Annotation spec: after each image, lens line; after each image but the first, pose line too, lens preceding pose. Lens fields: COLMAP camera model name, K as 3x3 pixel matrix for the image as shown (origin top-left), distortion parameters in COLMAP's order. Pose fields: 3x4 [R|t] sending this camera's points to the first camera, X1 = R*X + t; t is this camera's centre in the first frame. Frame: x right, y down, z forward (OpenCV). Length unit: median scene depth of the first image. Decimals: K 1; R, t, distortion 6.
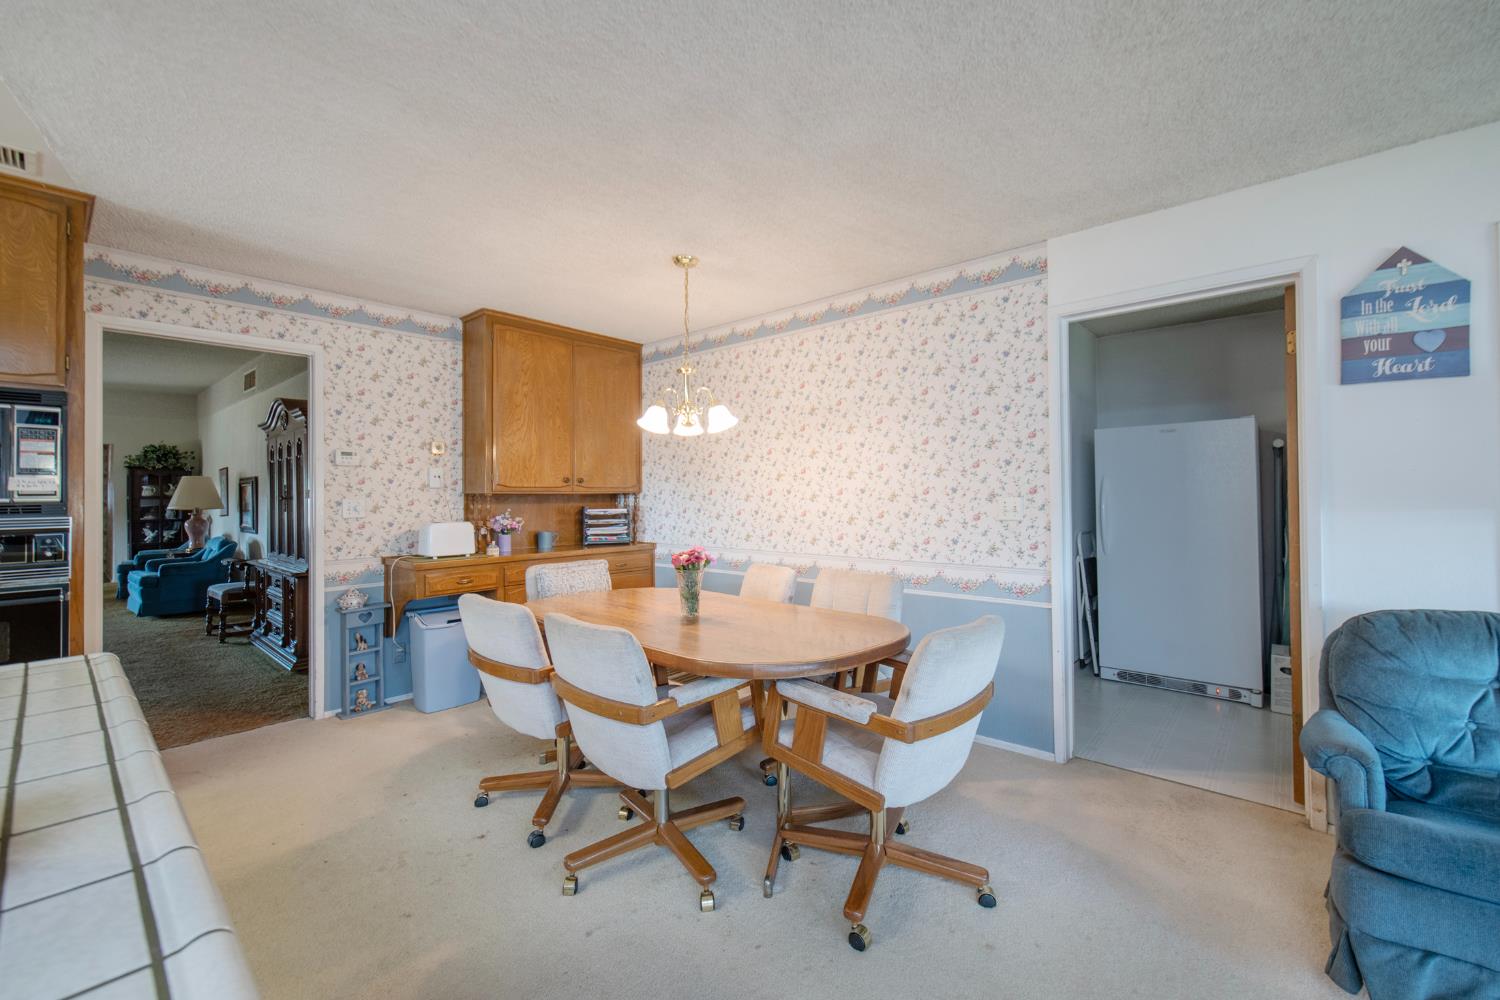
lens RADIAL K [[628.4, 0, 765.5], [0, 628.4, 487.7], [0, 0, 1]] dist [0.009717, 0.000007]
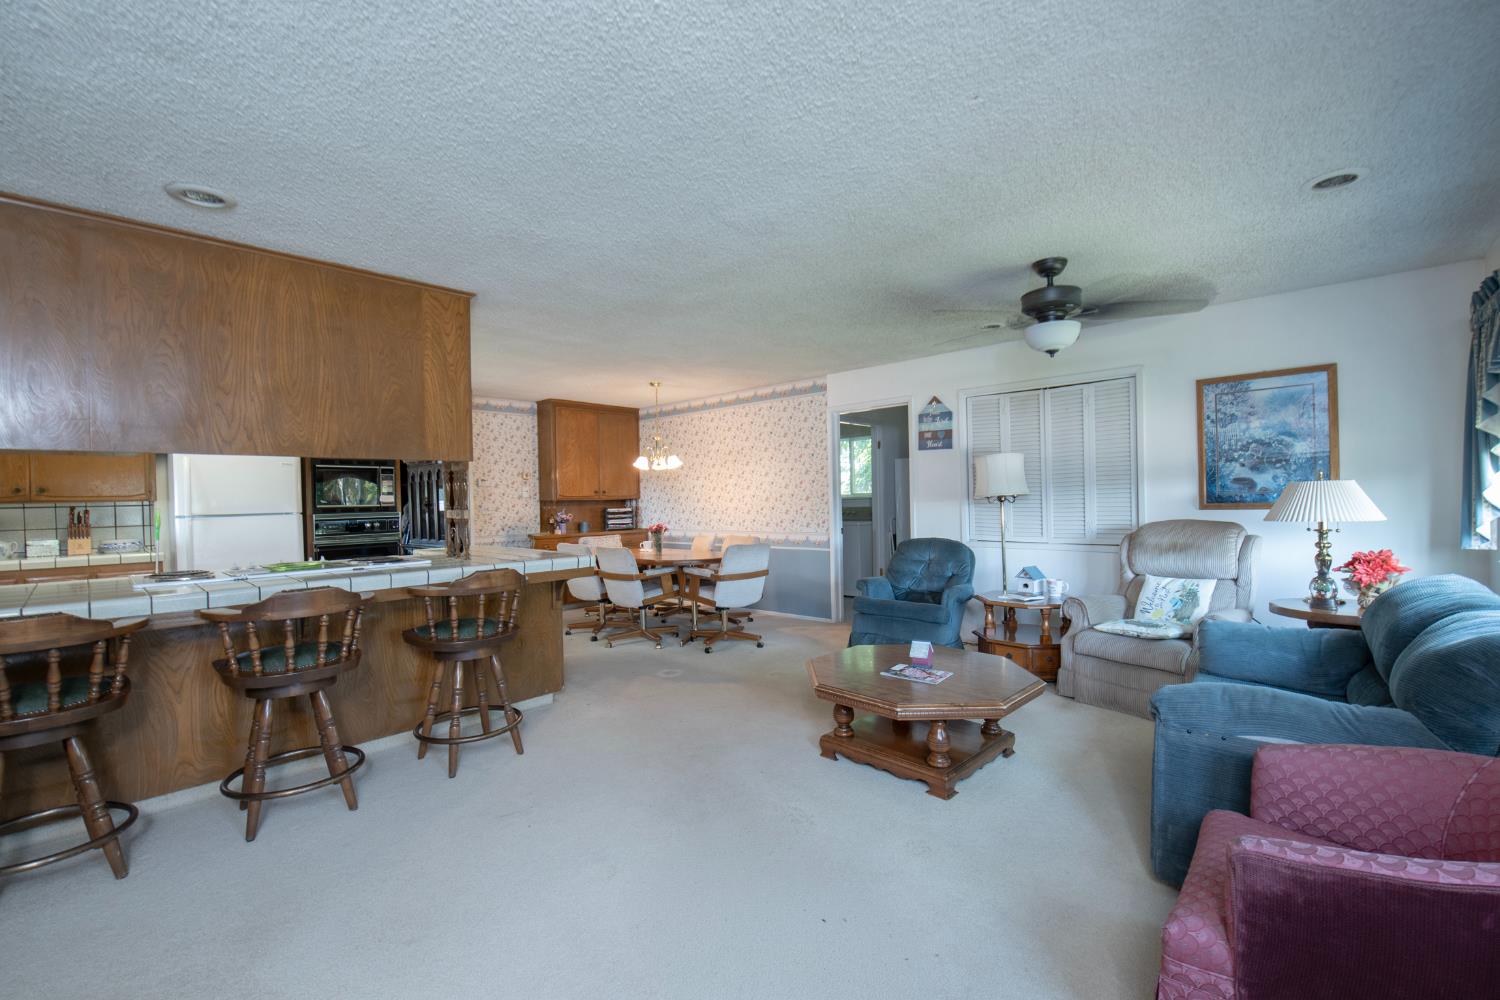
lens RADIAL K [[625.1, 0, 762.2], [0, 625.1, 502.9], [0, 0, 1]] dist [-0.015255, -0.000071]
pose [[0.999649, -0.013852, -0.022603, 0.210518], [0.014252, 0.999743, 0.017638, -0.006879], [0.022353, -0.017954, 0.999589, -0.831732]]
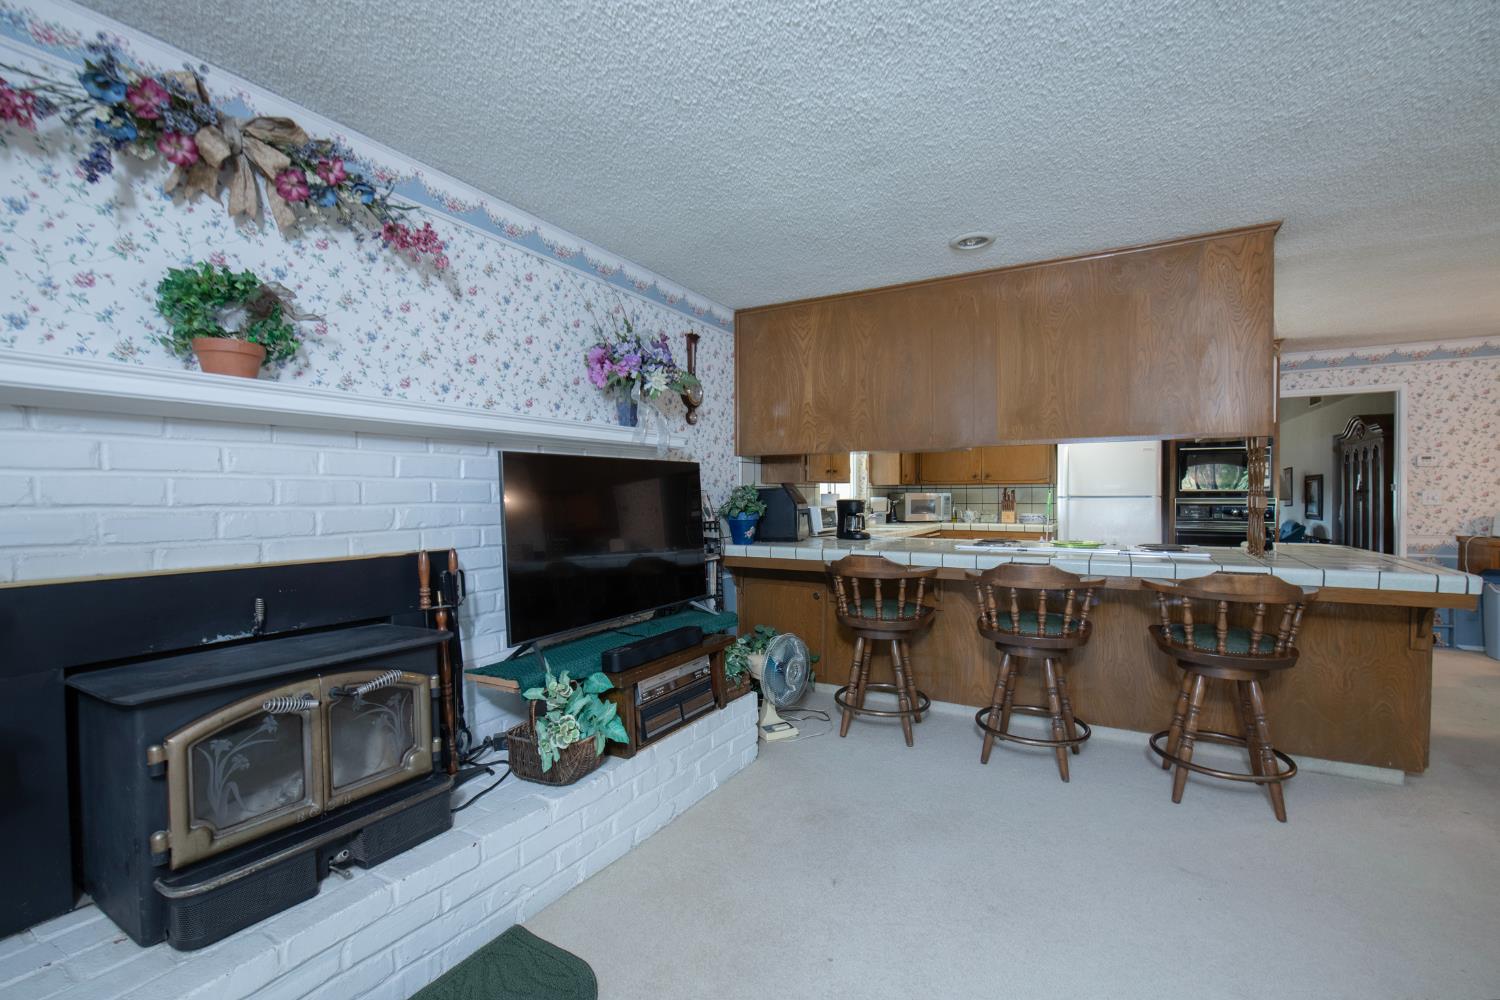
lens RADIAL K [[625.1, 0, 762.2], [0, 625.1, 502.9], [0, 0, 1]] dist [-0.015255, -0.000071]
pose [[0.197215, 0.019411, -0.980168, 0.350087], [0.011891, 0.999683, 0.022190, -0.002676], [0.980288, -0.016032, 0.196922, -0.658861]]
